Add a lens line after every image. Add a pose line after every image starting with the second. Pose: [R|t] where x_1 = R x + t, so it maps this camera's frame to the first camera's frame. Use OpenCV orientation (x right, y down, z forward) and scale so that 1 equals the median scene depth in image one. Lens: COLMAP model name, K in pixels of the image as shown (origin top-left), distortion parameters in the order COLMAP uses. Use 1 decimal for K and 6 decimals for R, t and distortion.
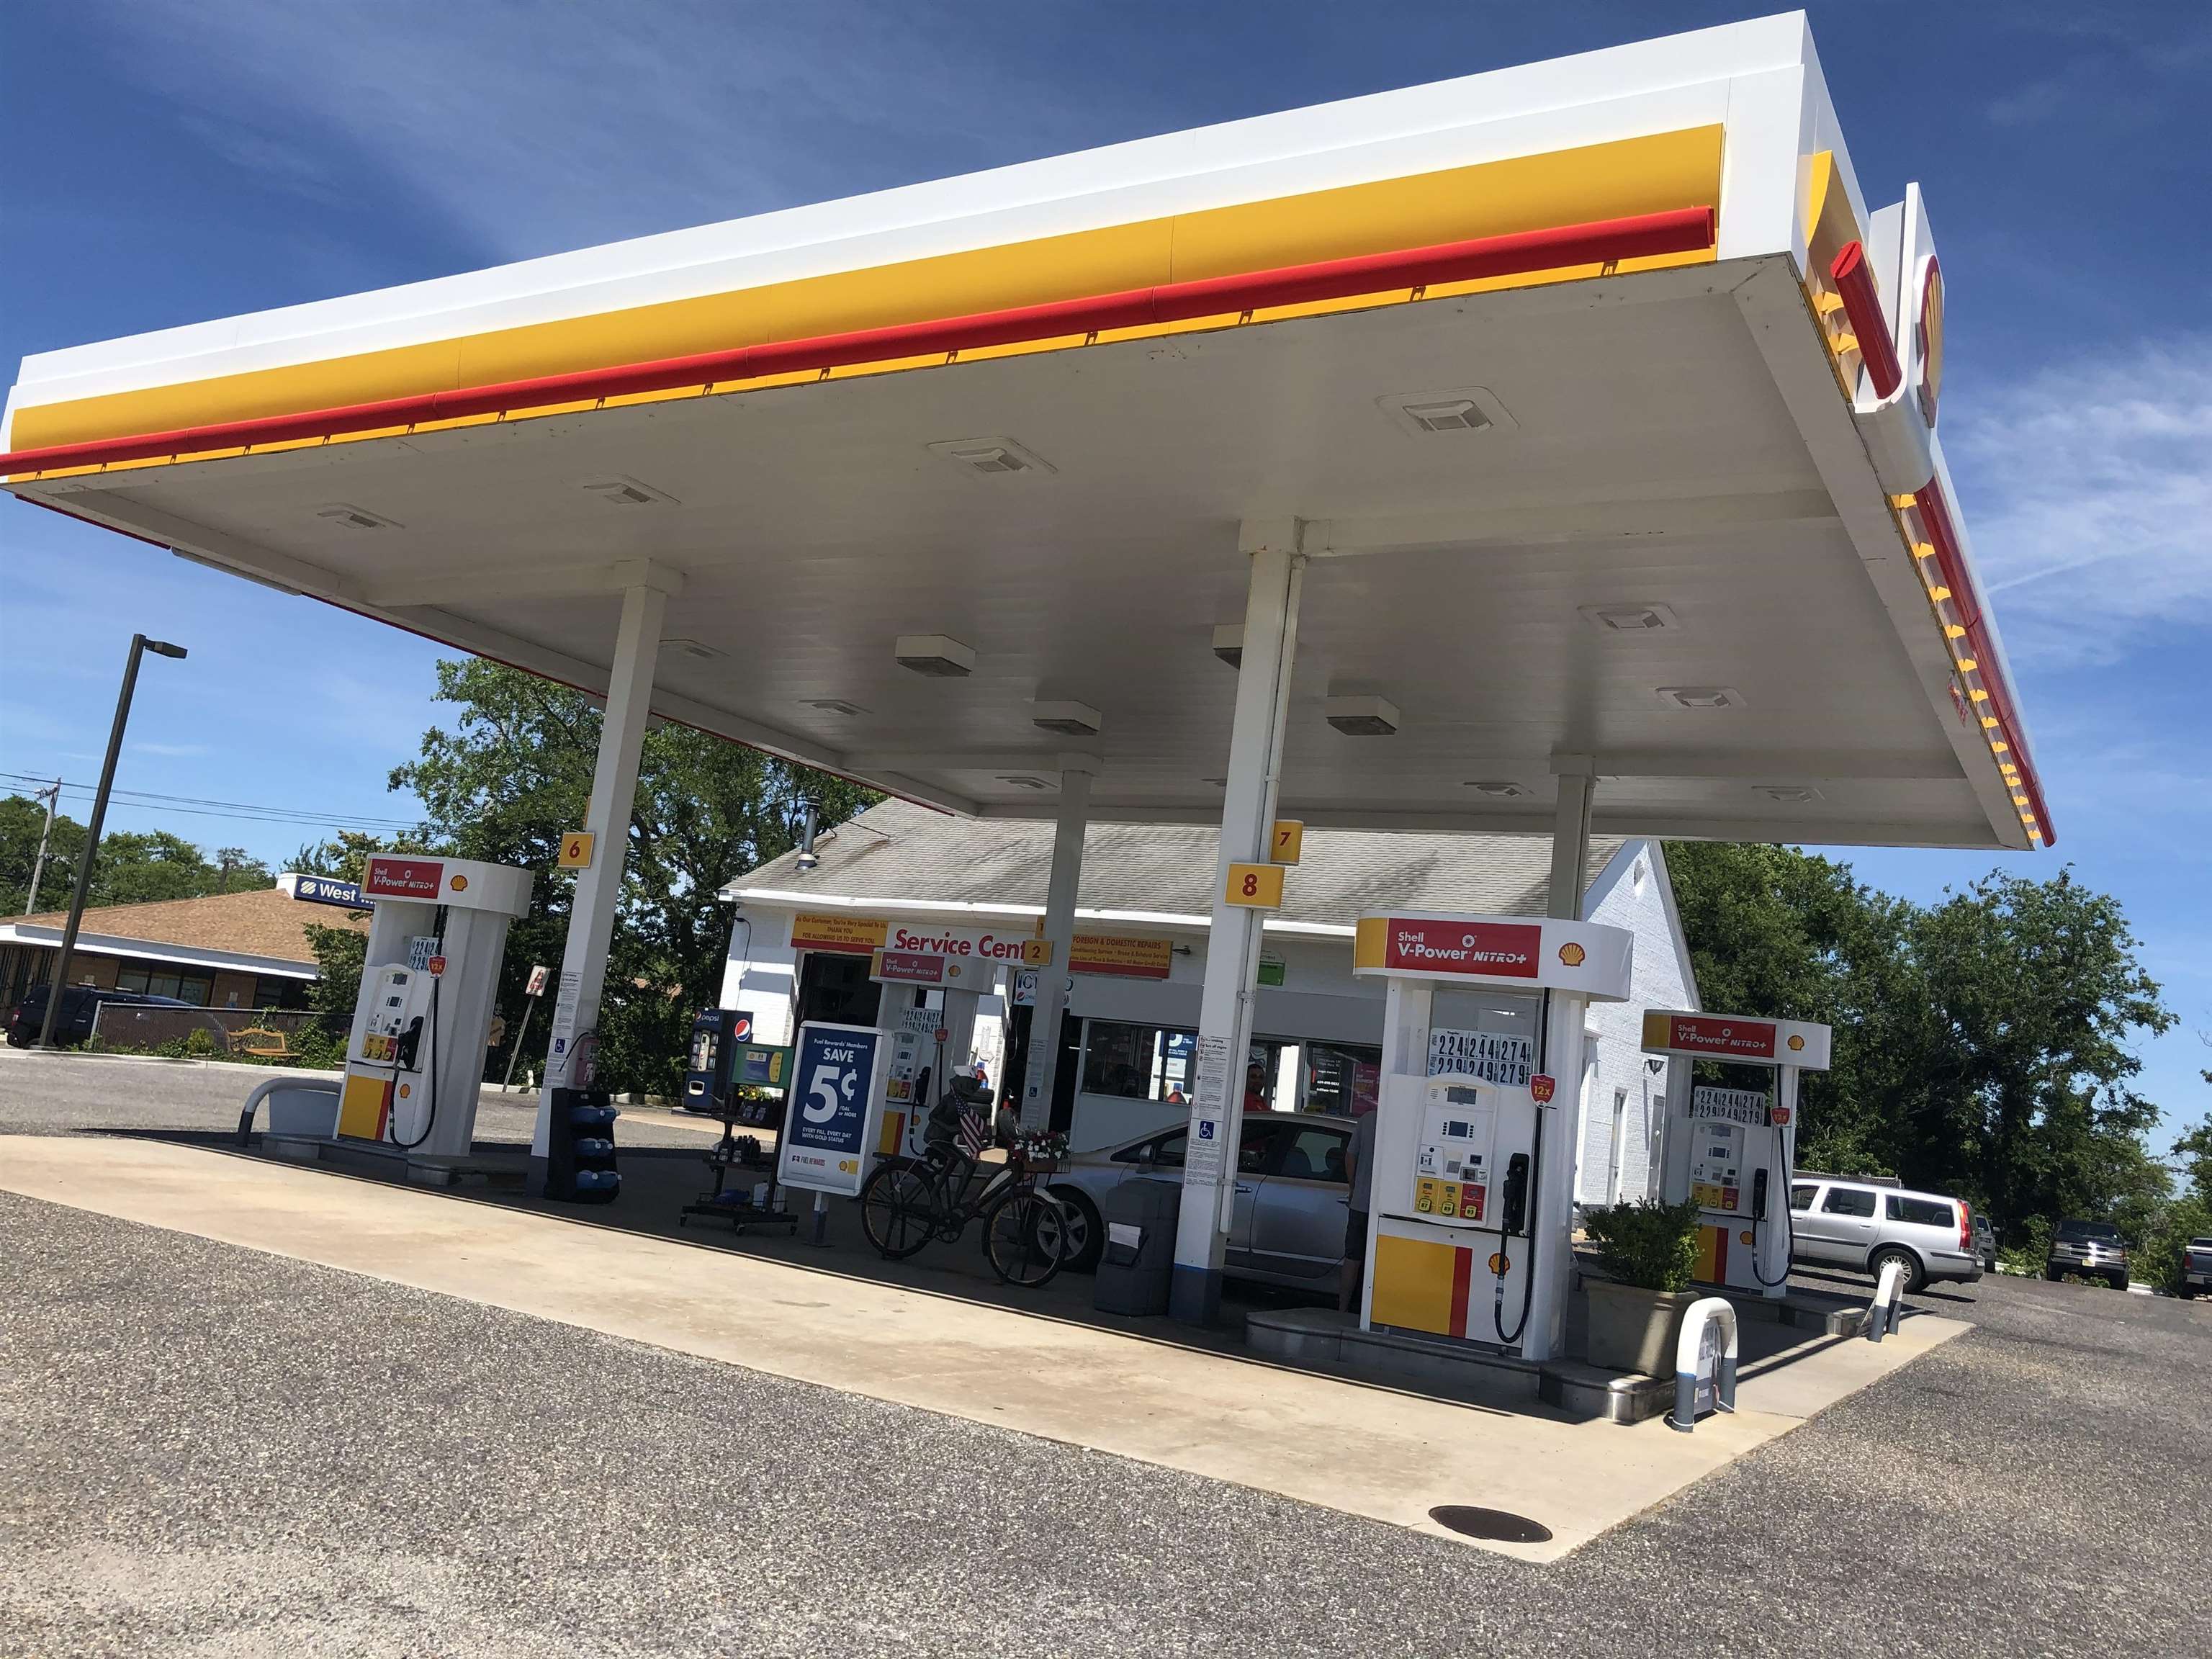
lens RADIAL K [[1795.3, 0, 1106.0], [0, 1795.3, 829.5], [0, 0, 1]] dist [0.139782, -0.297202]
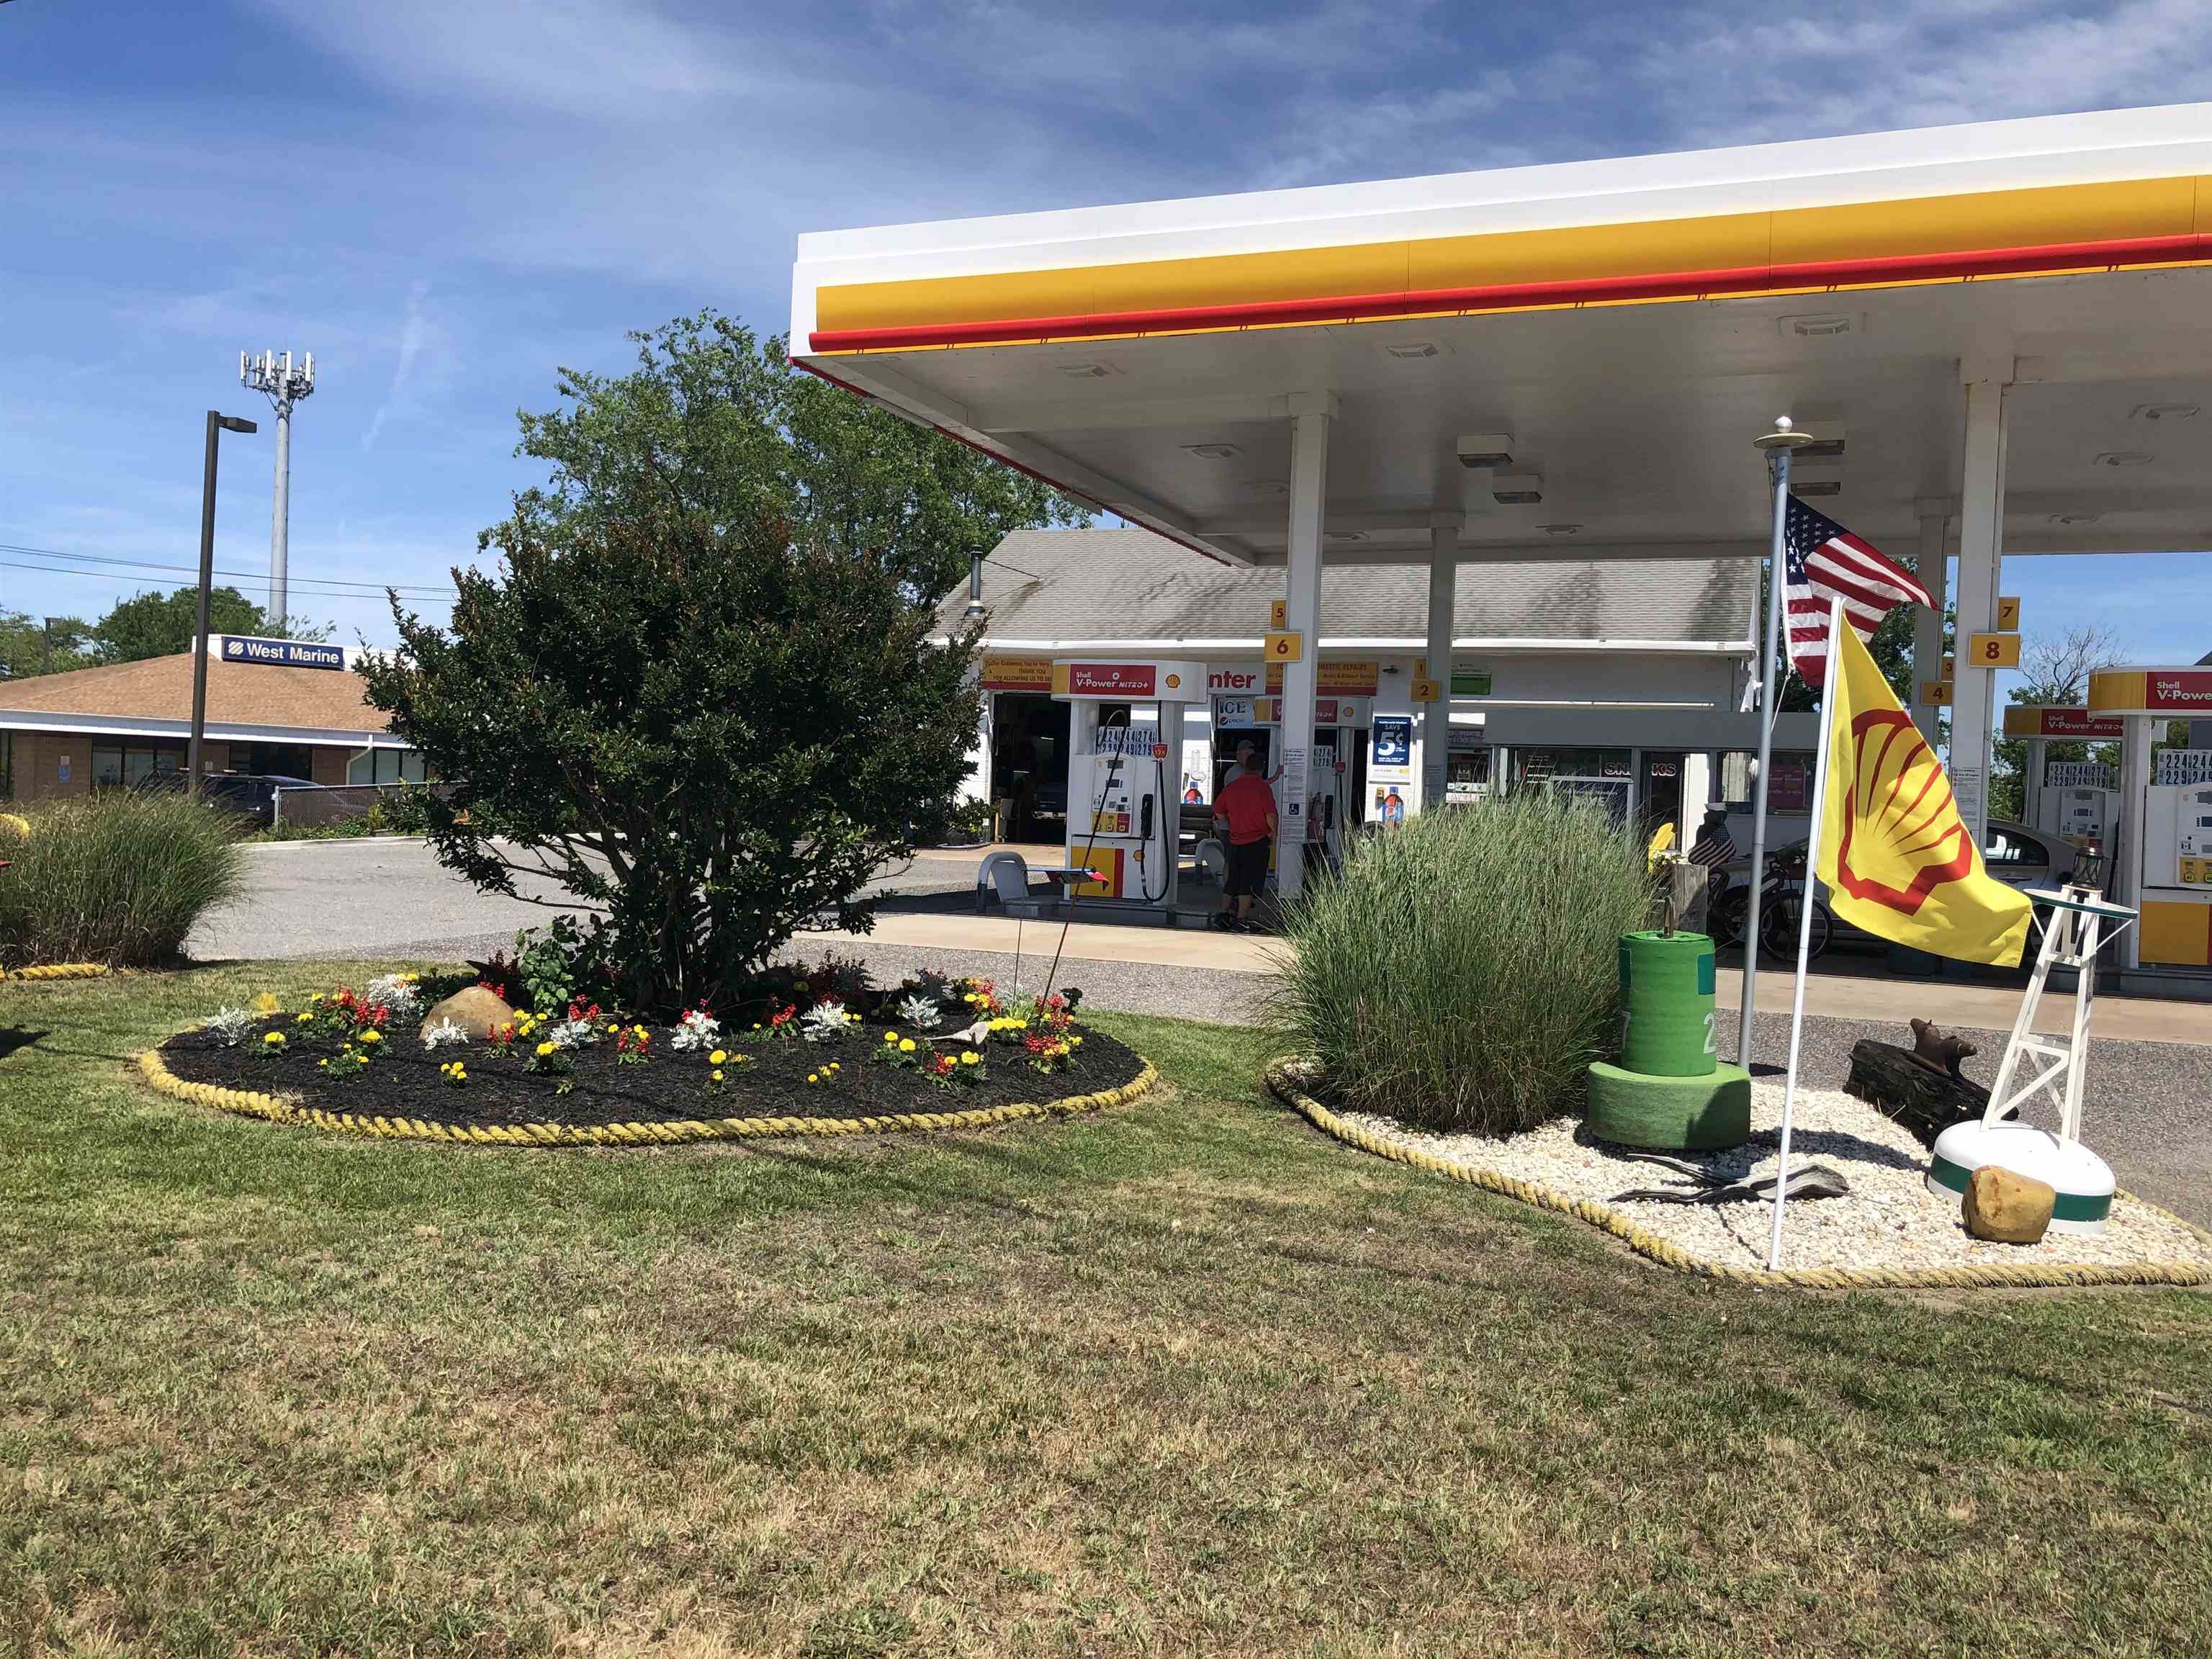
lens RADIAL K [[1795.3, 0, 1106.0], [0, 1795.3, 829.5], [0, 0, 1]] dist [0.139782, -0.297202]
pose [[0.986398, -0.084572, 0.140946, -0.279445], [0.058812, 0.982303, 0.177826, -0.042243], [-0.153491, -0.167118, 0.973916, -0.077641]]
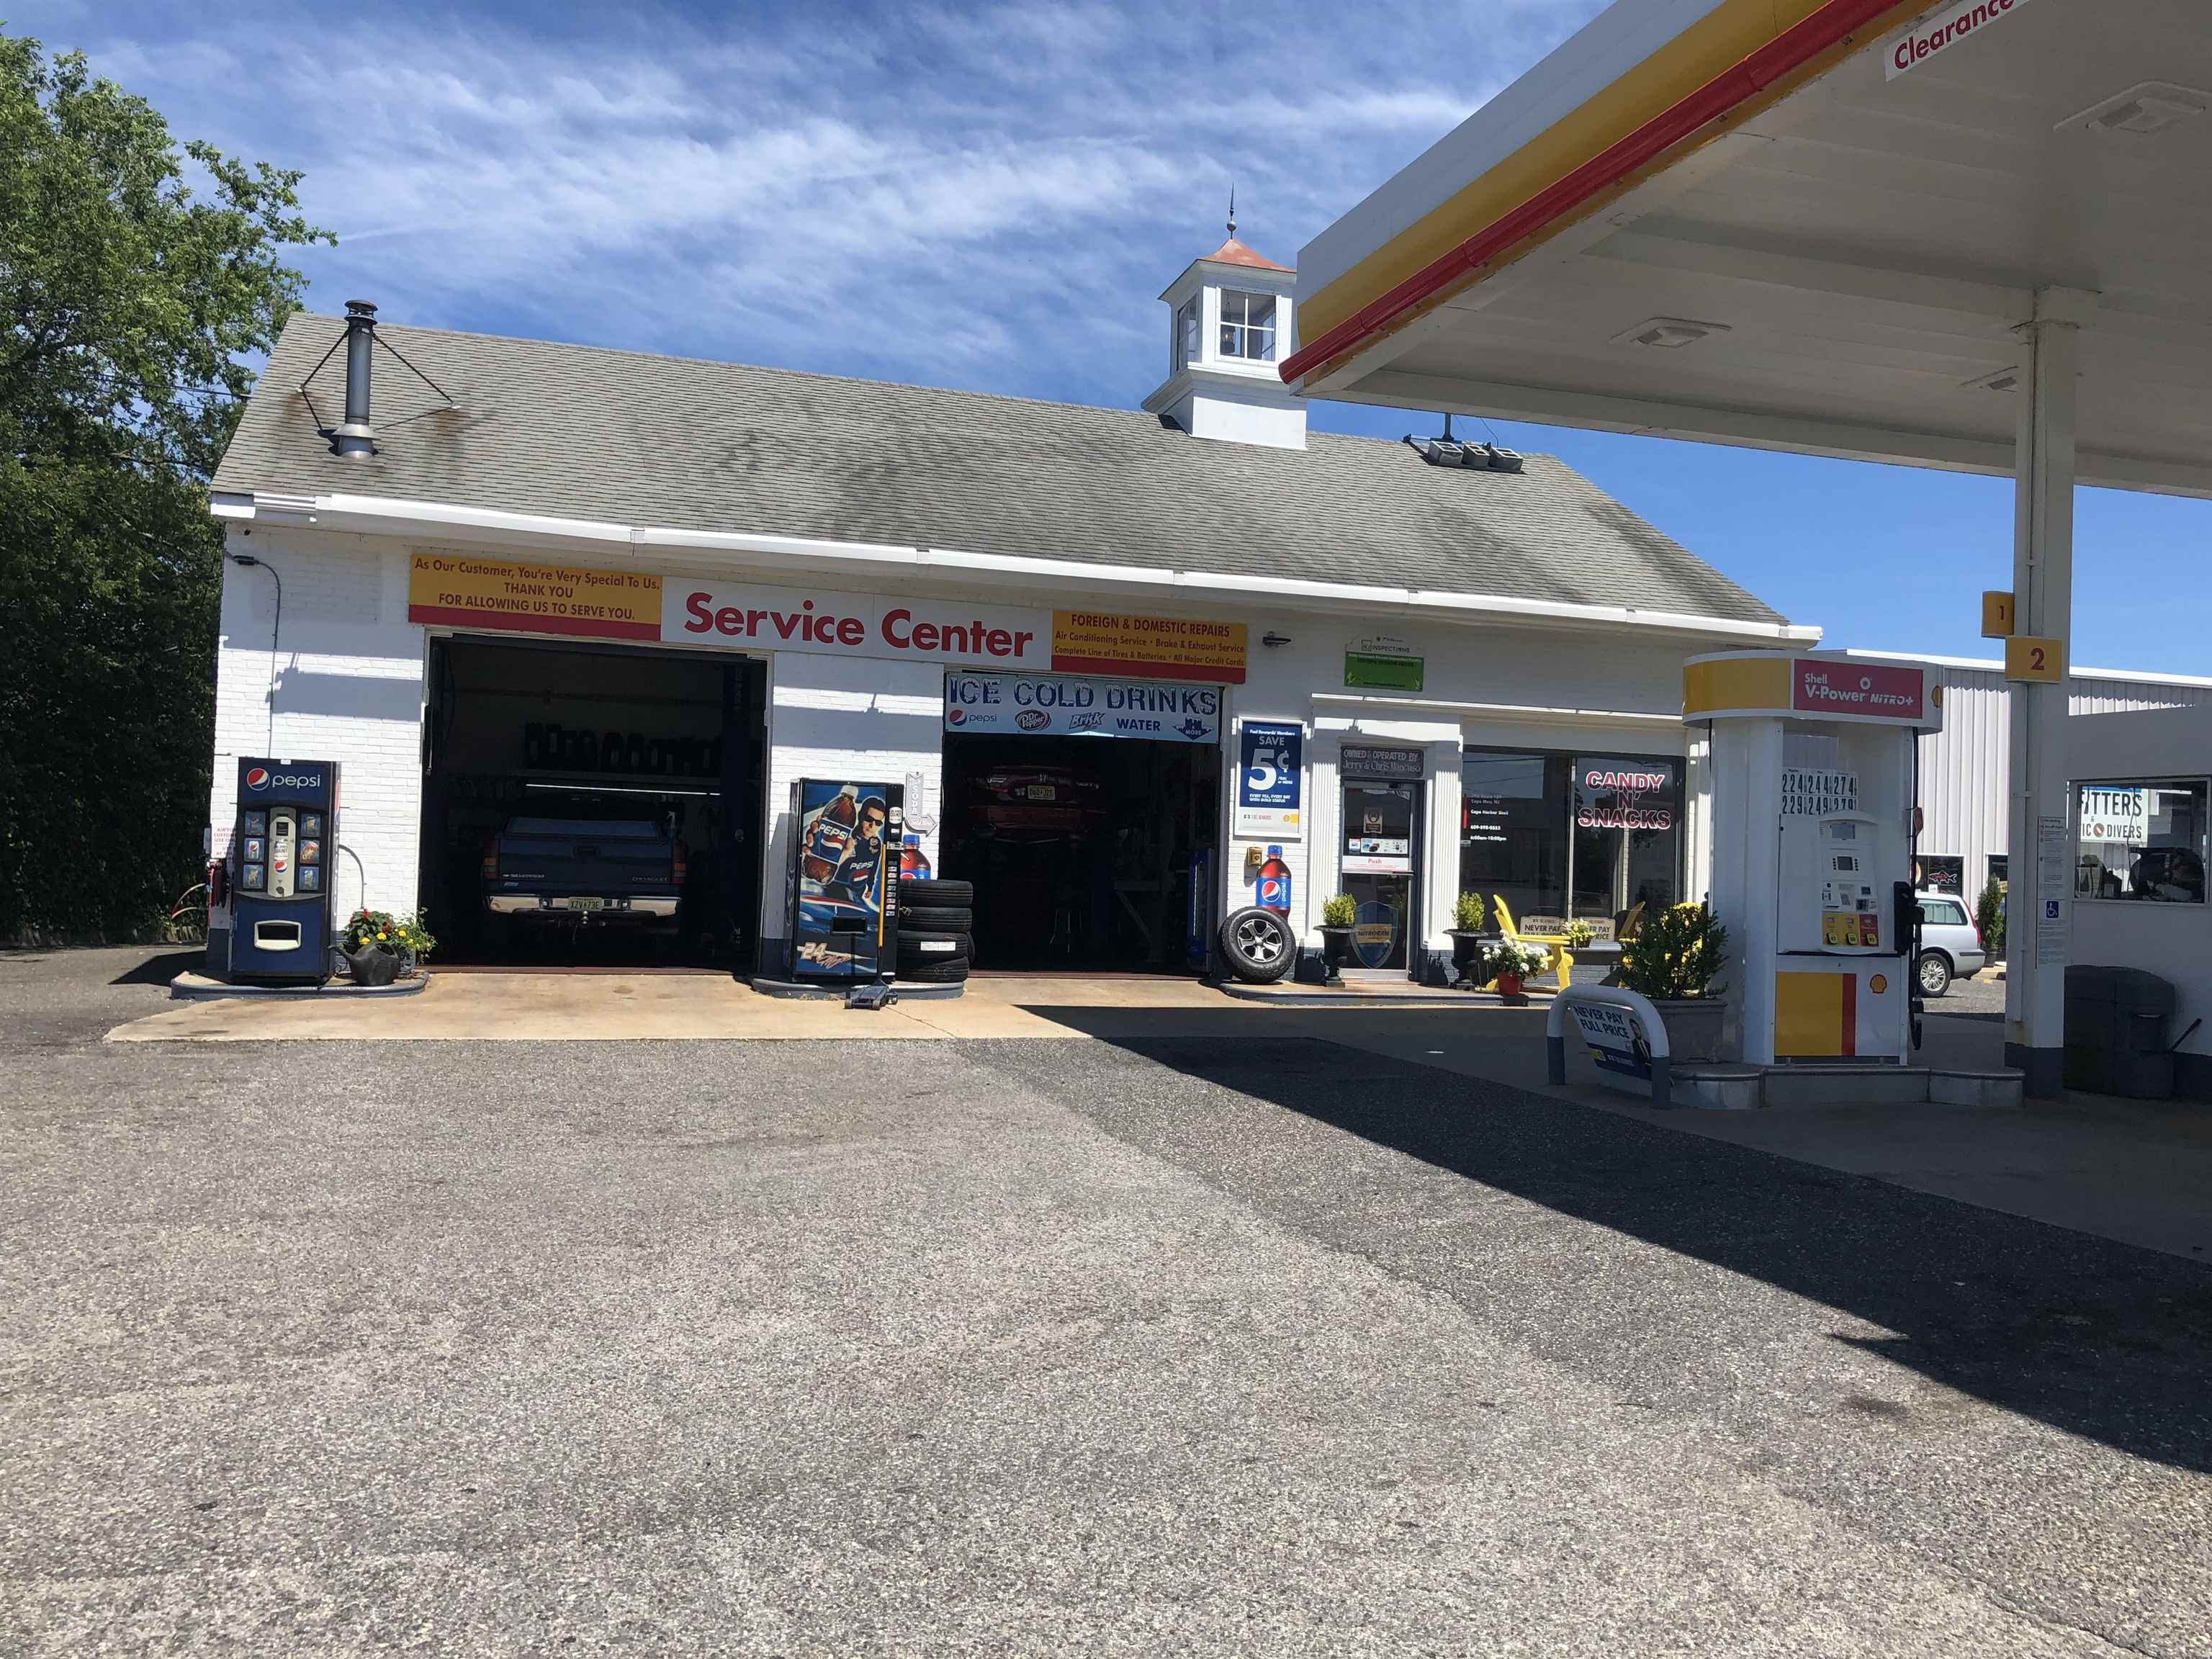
lens RADIAL K [[1795.3, 0, 1106.0], [0, 1795.3, 829.5], [0, 0, 1]] dist [0.139782, -0.297202]
pose [[0.665755, -0.077985, 0.742084, -0.443591], [-0.060727, 0.985561, 0.158053, 0.034197], [-0.743695, -0.150289, 0.651407, 0.580666]]
